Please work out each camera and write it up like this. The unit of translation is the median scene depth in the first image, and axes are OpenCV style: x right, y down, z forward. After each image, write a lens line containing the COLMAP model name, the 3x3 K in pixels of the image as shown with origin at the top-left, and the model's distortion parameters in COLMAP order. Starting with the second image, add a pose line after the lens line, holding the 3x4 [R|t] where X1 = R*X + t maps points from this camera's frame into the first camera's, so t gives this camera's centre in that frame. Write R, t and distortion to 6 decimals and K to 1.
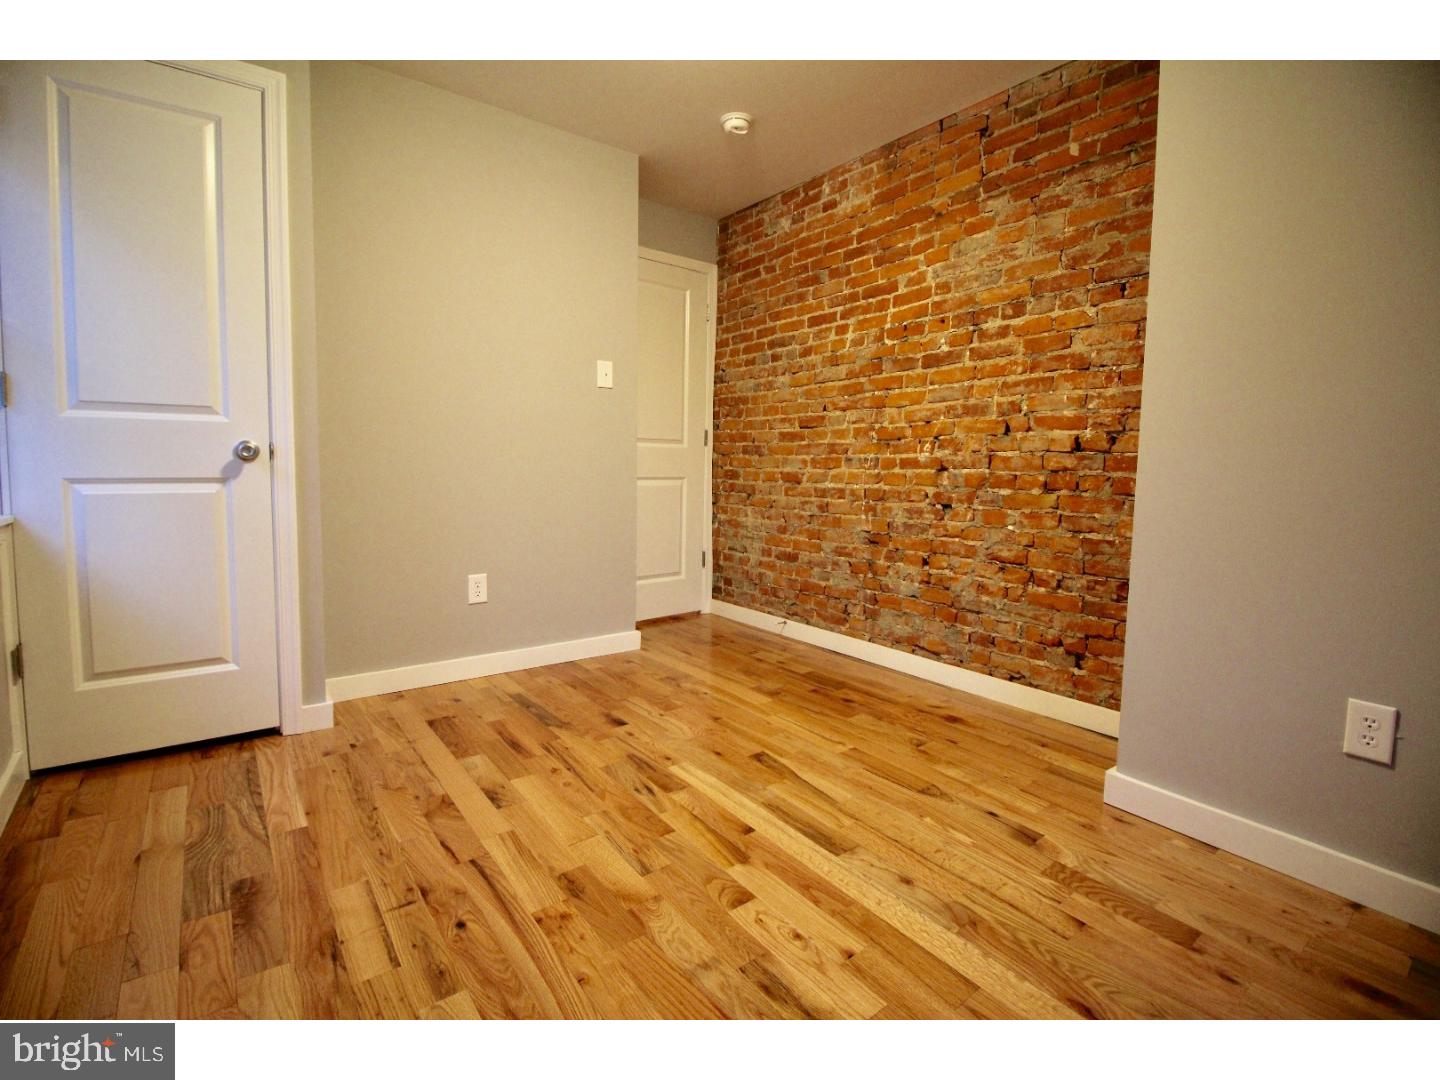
lens RADIAL K [[661.3, 0, 716.6], [0, 661.3, 511.2], [0, 0, 1]] dist [-0.000564, -0.013314]
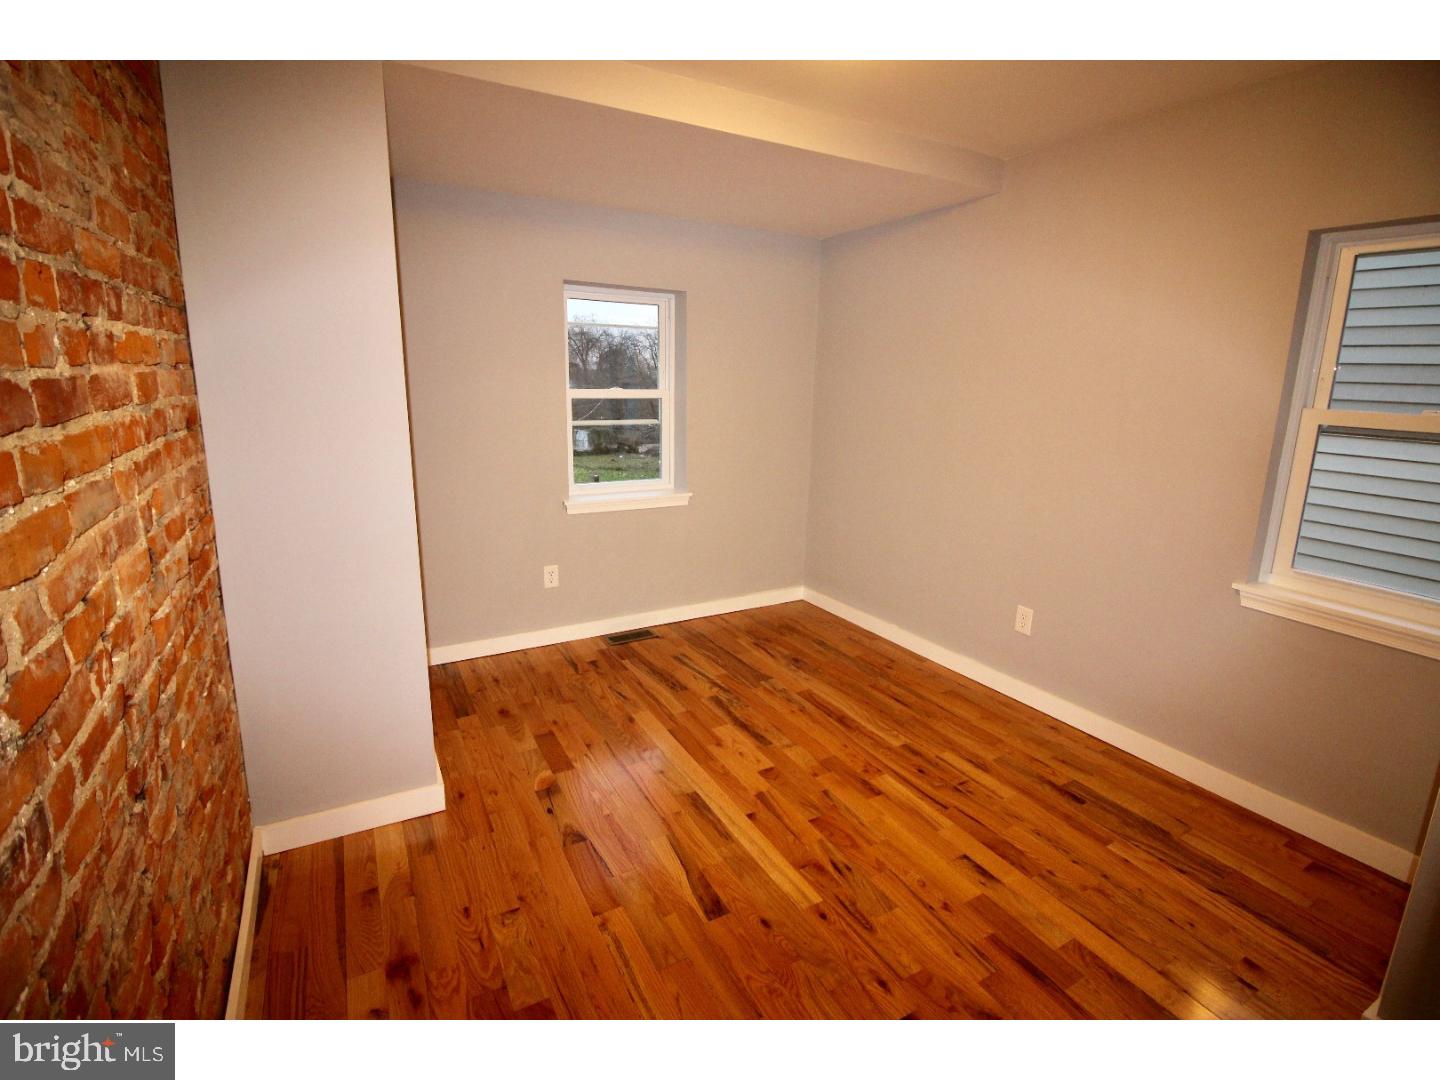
lens RADIAL K [[661.3, 0, 716.6], [0, 661.3, 511.2], [0, 0, 1]] dist [-0.000564, -0.013314]
pose [[-0.987777, -0.059837, 0.143931, -0.036520], [-0.018123, 0.961207, 0.275231, -0.460277], [-0.154817, 0.269258, -0.950543, 2.142391]]
